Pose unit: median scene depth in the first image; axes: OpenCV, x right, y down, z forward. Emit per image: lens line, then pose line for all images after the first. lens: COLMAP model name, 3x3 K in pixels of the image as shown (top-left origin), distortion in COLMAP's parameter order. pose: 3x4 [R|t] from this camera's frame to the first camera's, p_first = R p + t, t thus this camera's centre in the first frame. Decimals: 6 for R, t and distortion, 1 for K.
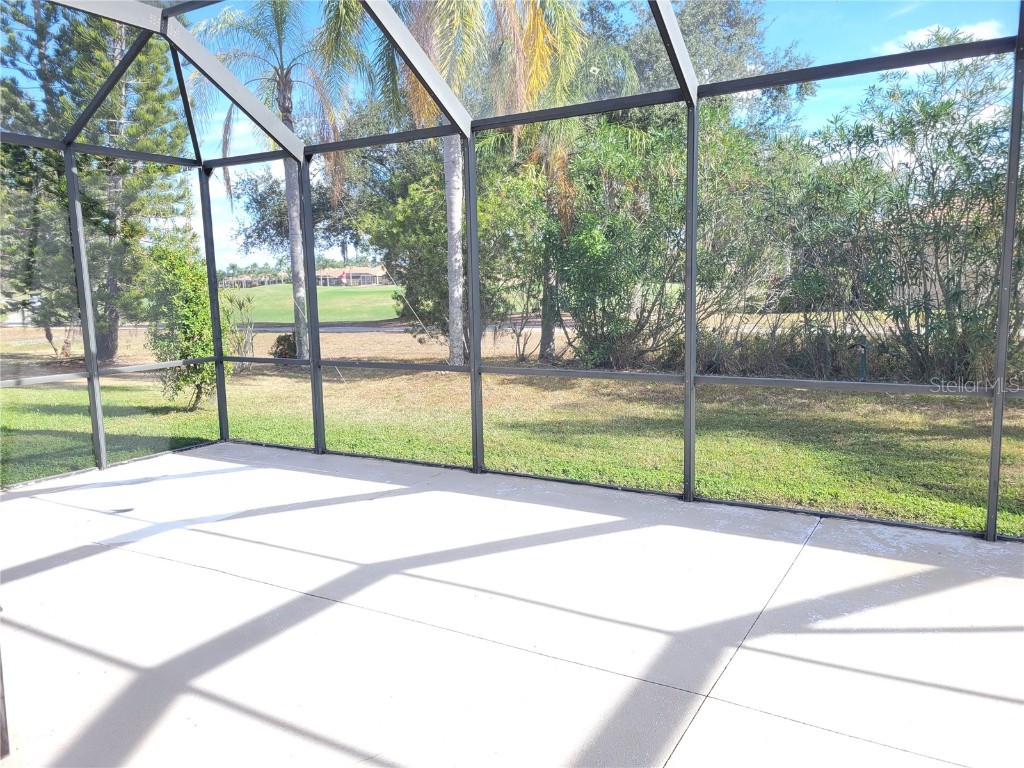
lens RADIAL K [[798.6, 0, 496.6], [0, 798.6, 382.9], [0, 0, 1]] dist [0.061504, -0.009015]
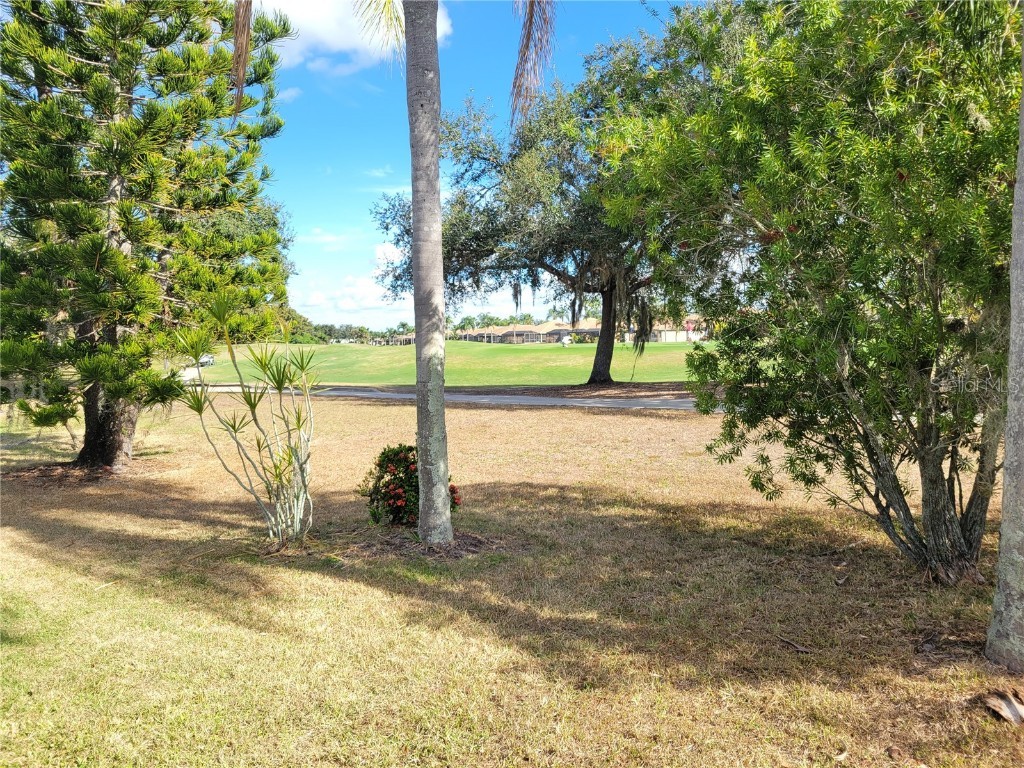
lens RADIAL K [[769.7, 0, 510.6], [0, 769.7, 390.4], [0, 0, 1]] dist [0.058614, -0.038575]
pose [[0.983701, 0.018177, -0.178893, -0.063501], [-0.029150, 0.997838, -0.058903, -0.031220], [0.177435, 0.063157, 0.982104, 0.287732]]
